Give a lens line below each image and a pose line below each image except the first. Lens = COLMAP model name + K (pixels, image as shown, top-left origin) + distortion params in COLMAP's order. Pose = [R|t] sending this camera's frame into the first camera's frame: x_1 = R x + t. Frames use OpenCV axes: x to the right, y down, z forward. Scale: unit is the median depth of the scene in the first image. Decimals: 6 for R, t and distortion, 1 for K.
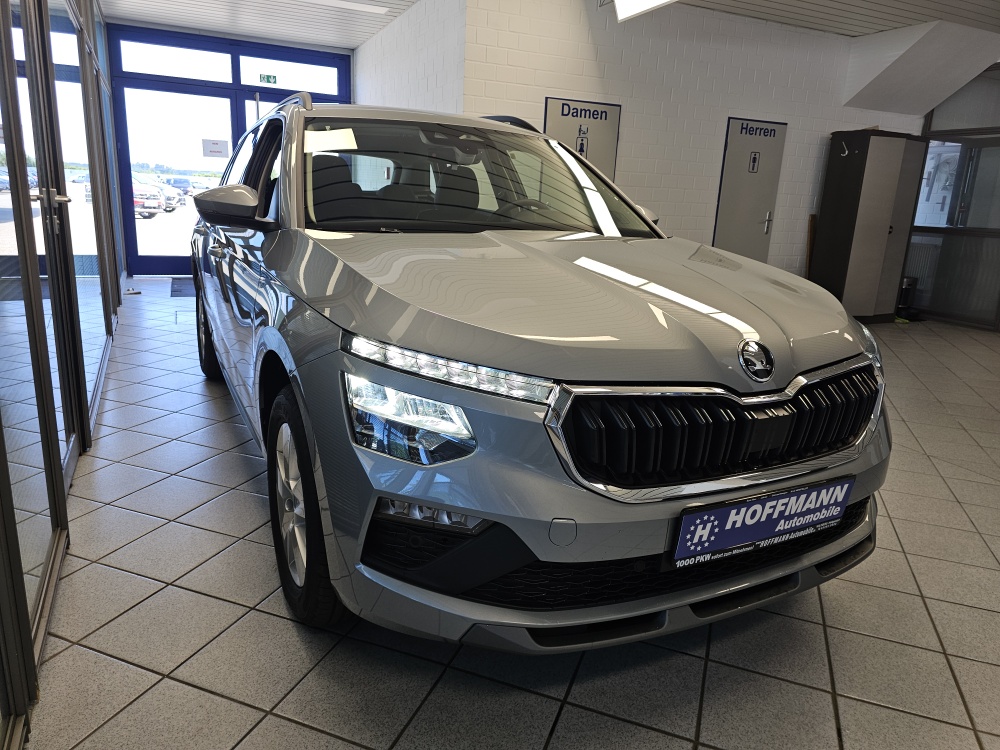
lens RADIAL K [[676.4, 0, 497.2], [0, 676.4, 361.1], [0, 0, 1]] dist [0.063424, -0.068361]
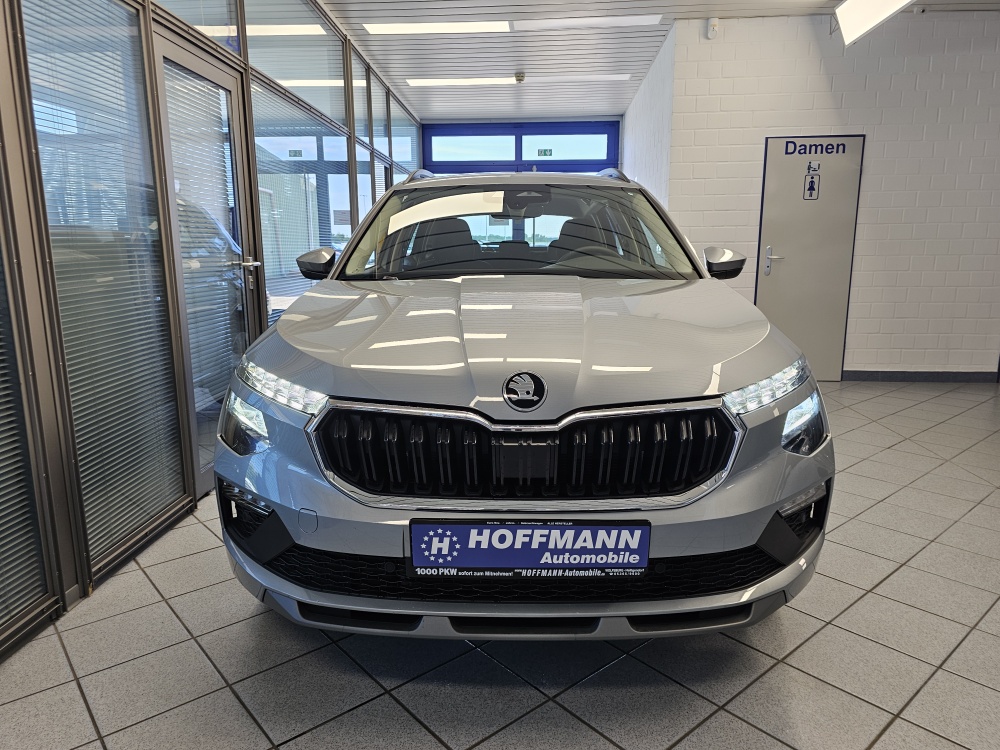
lens RADIAL K [[671.2, 0, 489.6], [0, 671.2, 363.6], [0, 0, 1]] dist [0.067333, -0.070548]
pose [[0.877804, 0.032516, -0.477916, 0.786000], [-0.067814, 0.996081, -0.056787, 0.018428], [0.474196, 0.082257, 0.876568, 0.070991]]
